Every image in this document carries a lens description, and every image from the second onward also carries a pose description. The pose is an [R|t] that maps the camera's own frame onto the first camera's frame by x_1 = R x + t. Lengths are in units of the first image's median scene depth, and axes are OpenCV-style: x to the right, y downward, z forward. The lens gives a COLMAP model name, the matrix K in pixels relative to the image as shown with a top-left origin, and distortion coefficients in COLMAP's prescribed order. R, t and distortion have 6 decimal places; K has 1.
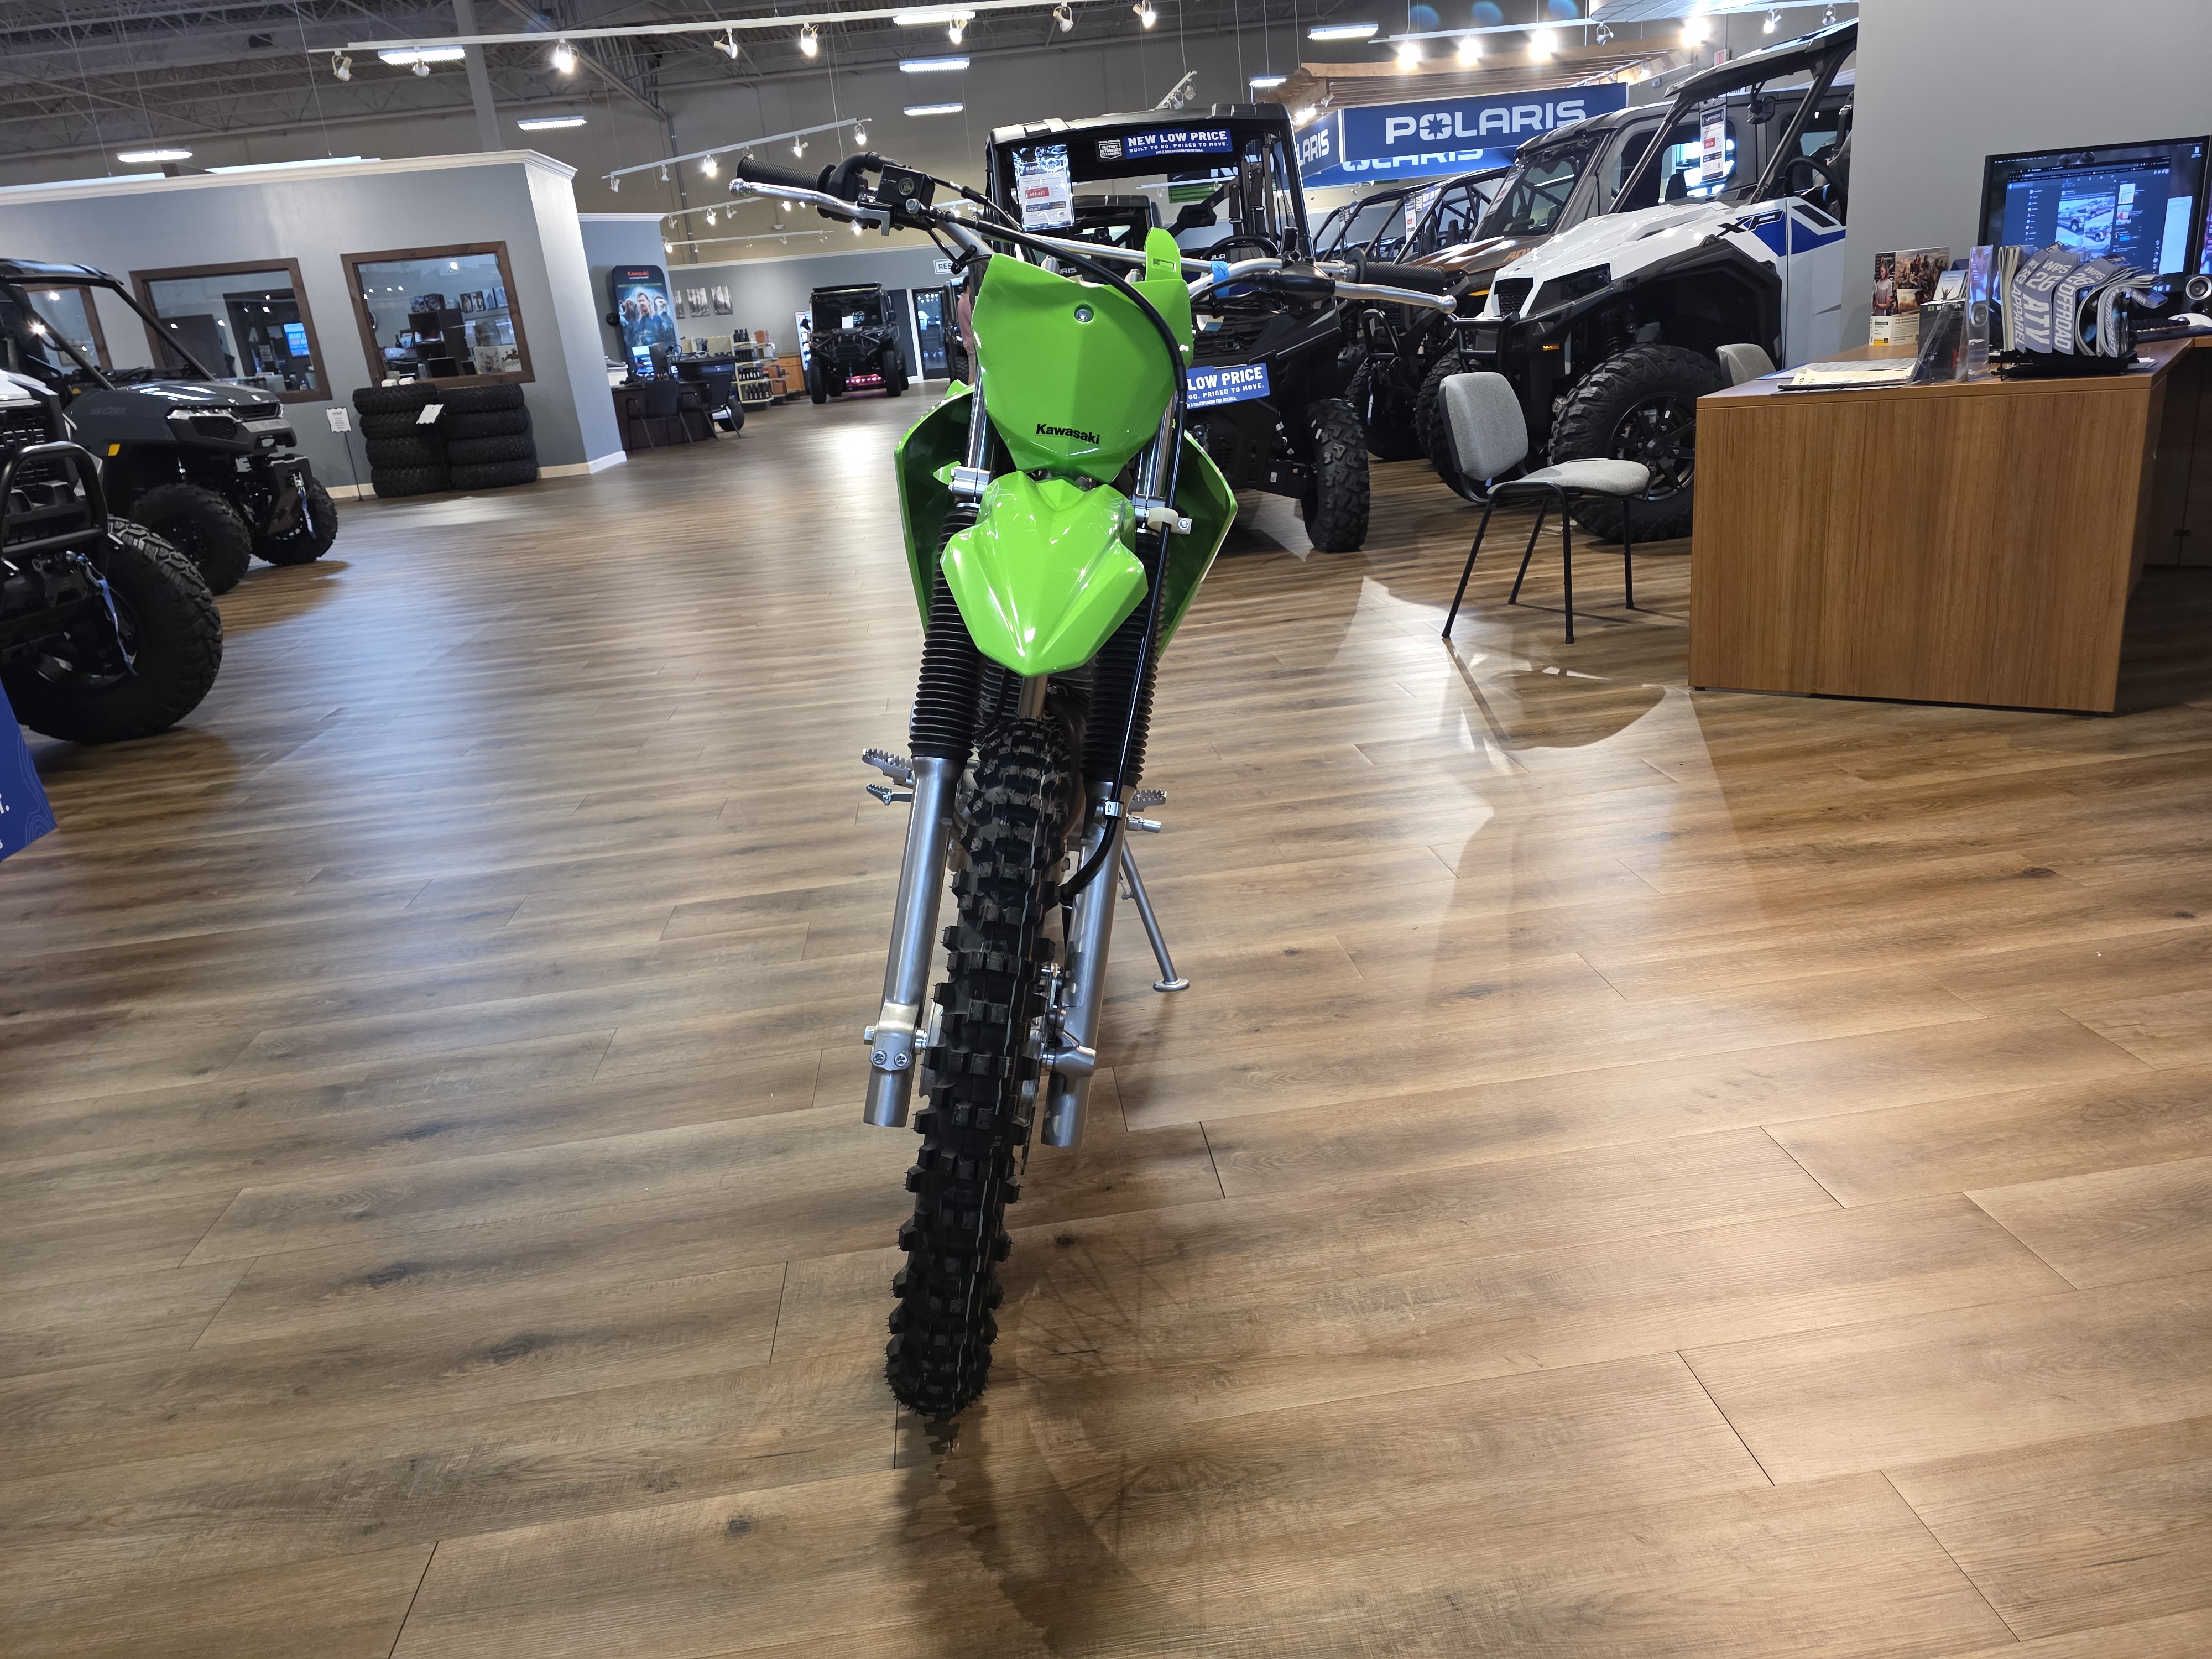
lens RADIAL K [[1478.8, 0, 1117.6], [0, 1478.8, 830.6], [0, 0, 1]] dist [0.067060, -0.061974]
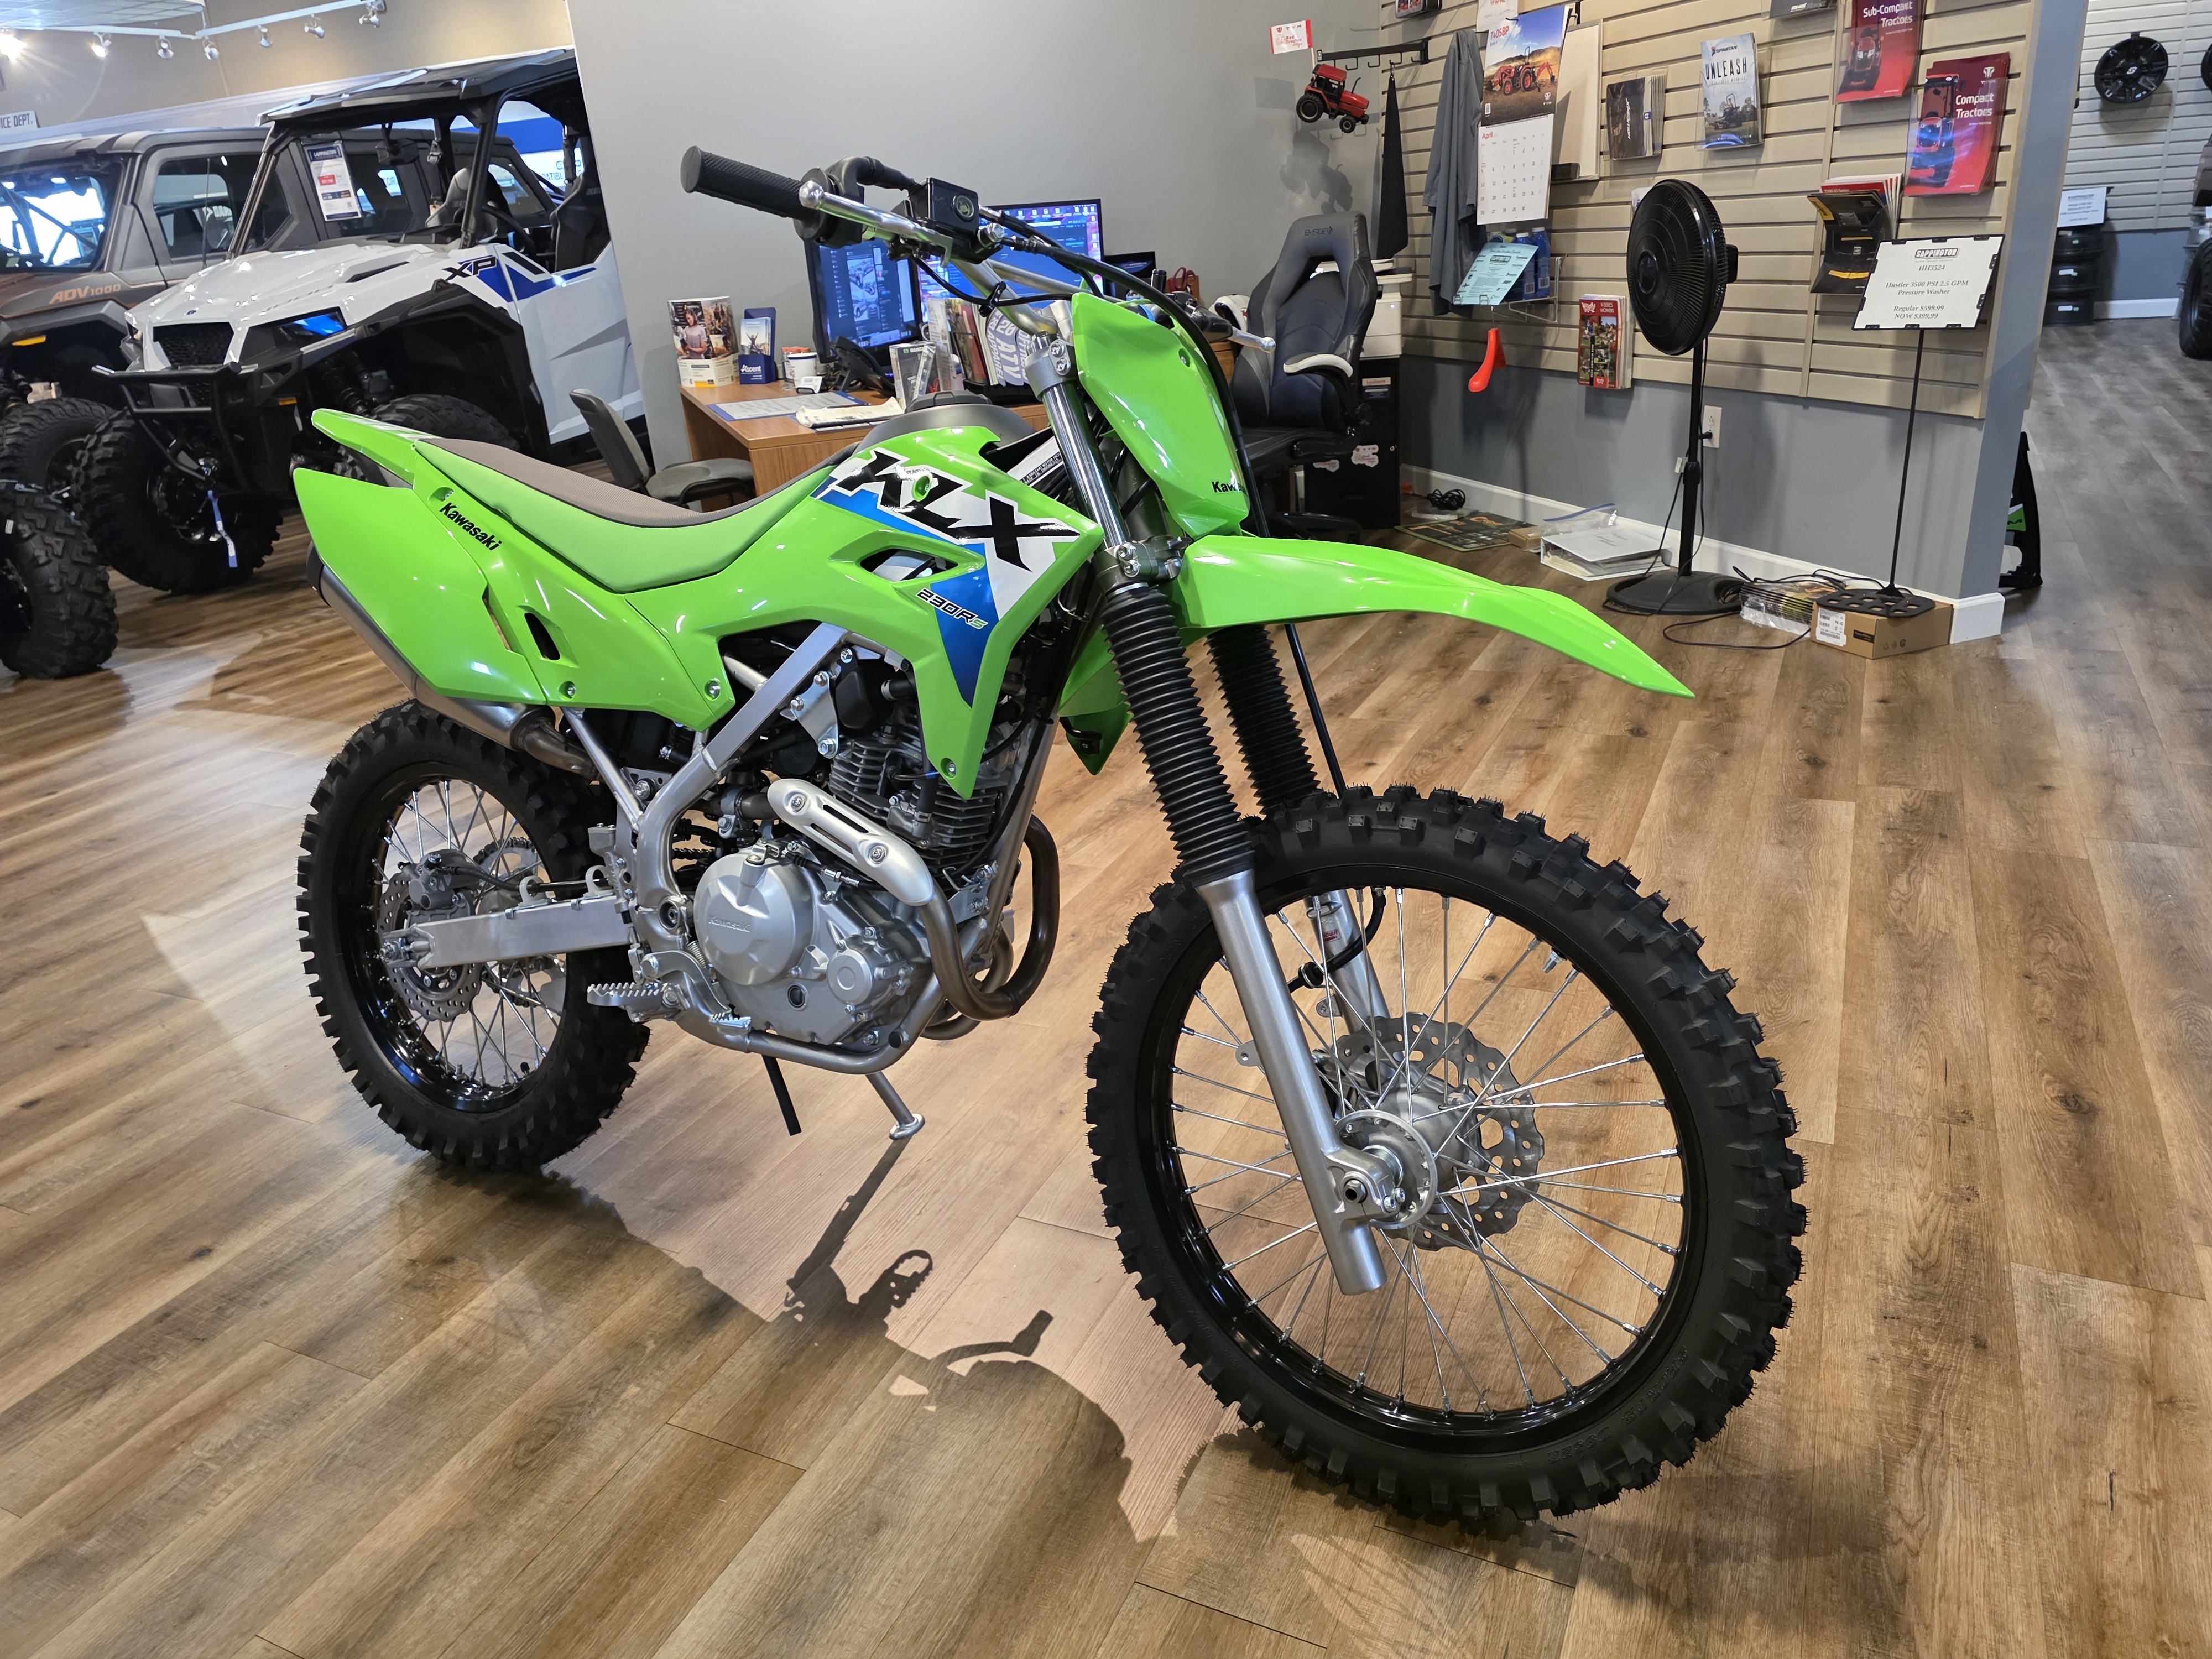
lens RADIAL K [[1486.5, 0, 1140.2], [0, 1486.5, 822.5], [0, 0, 1]] dist [0.062451, -0.057799]
pose [[0.524410, -0.274383, 0.806045, -0.324400], [0.301316, 0.945200, 0.125718, -0.078314], [-0.796369, 0.176946, 0.578348, 0.210350]]
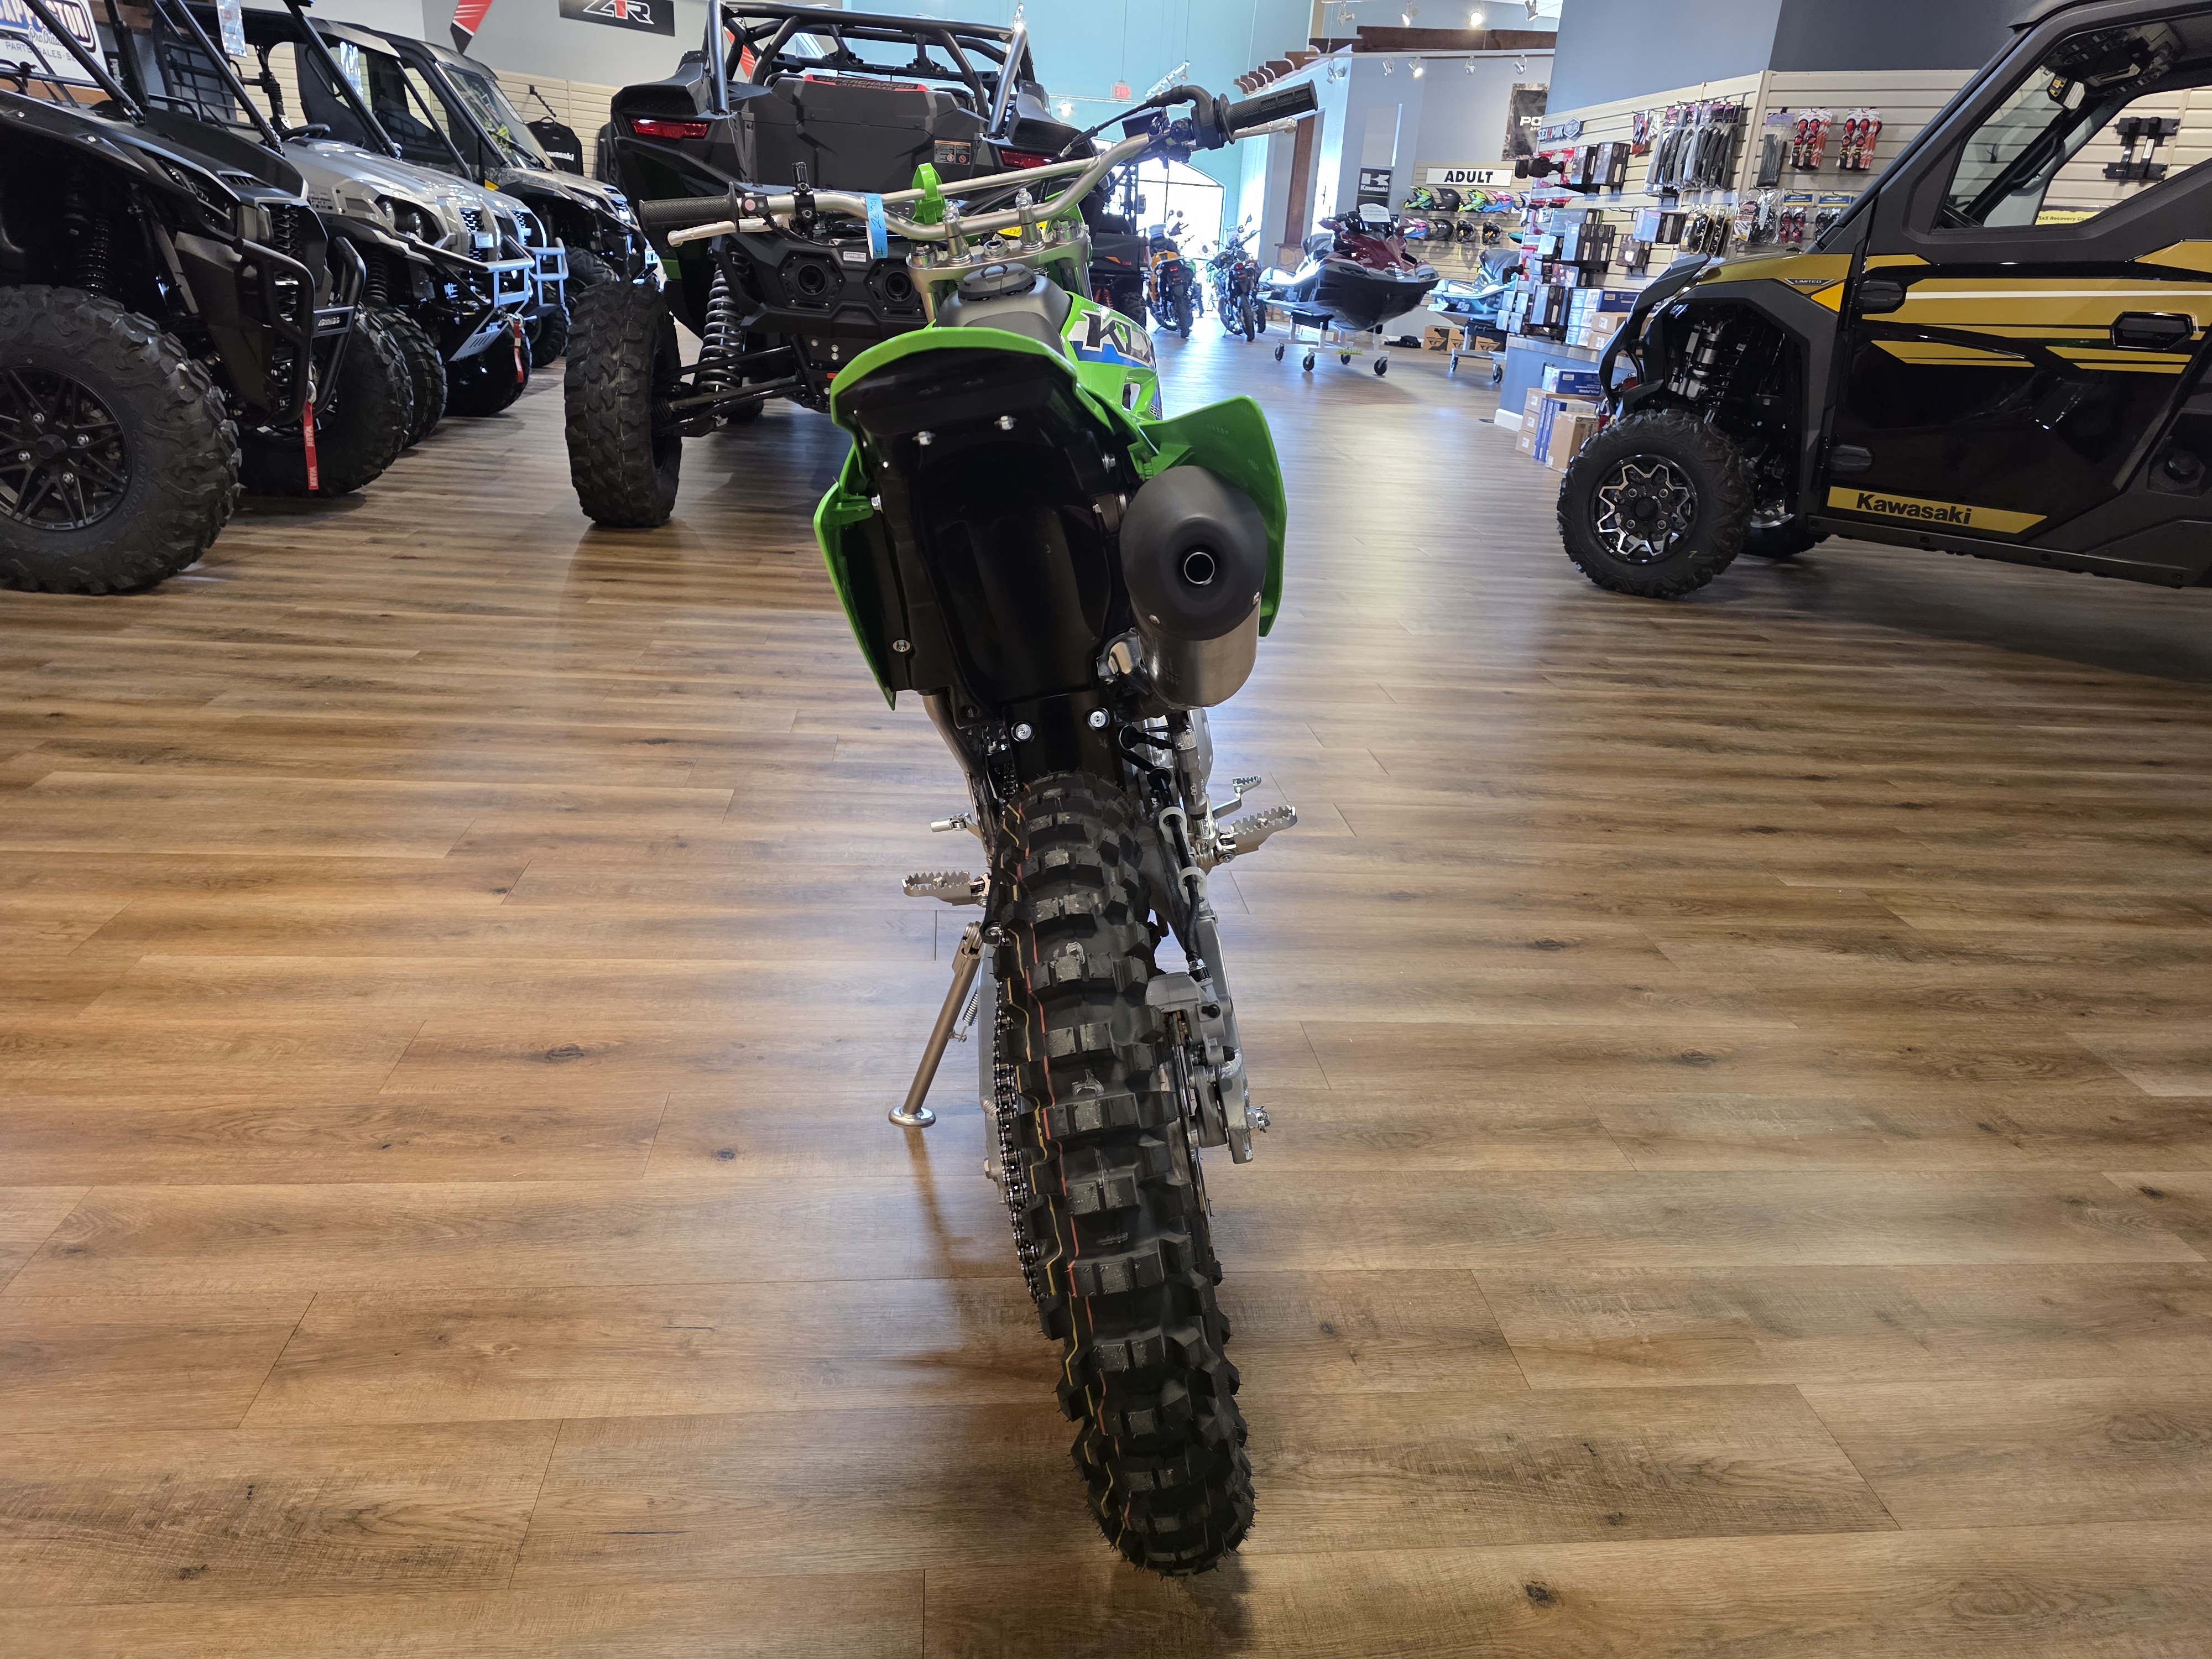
lens RADIAL K [[1460.1, 0, 1128.7], [0, 1460.1, 817.6], [0, 0, 1]] dist [0.061170, -0.051101]
pose [[-0.999780, 0.020071, 0.006054, -0.050223], [0.019219, 0.762201, 0.647055, -0.302711], [0.008372, 0.647030, -0.762419, 0.881358]]
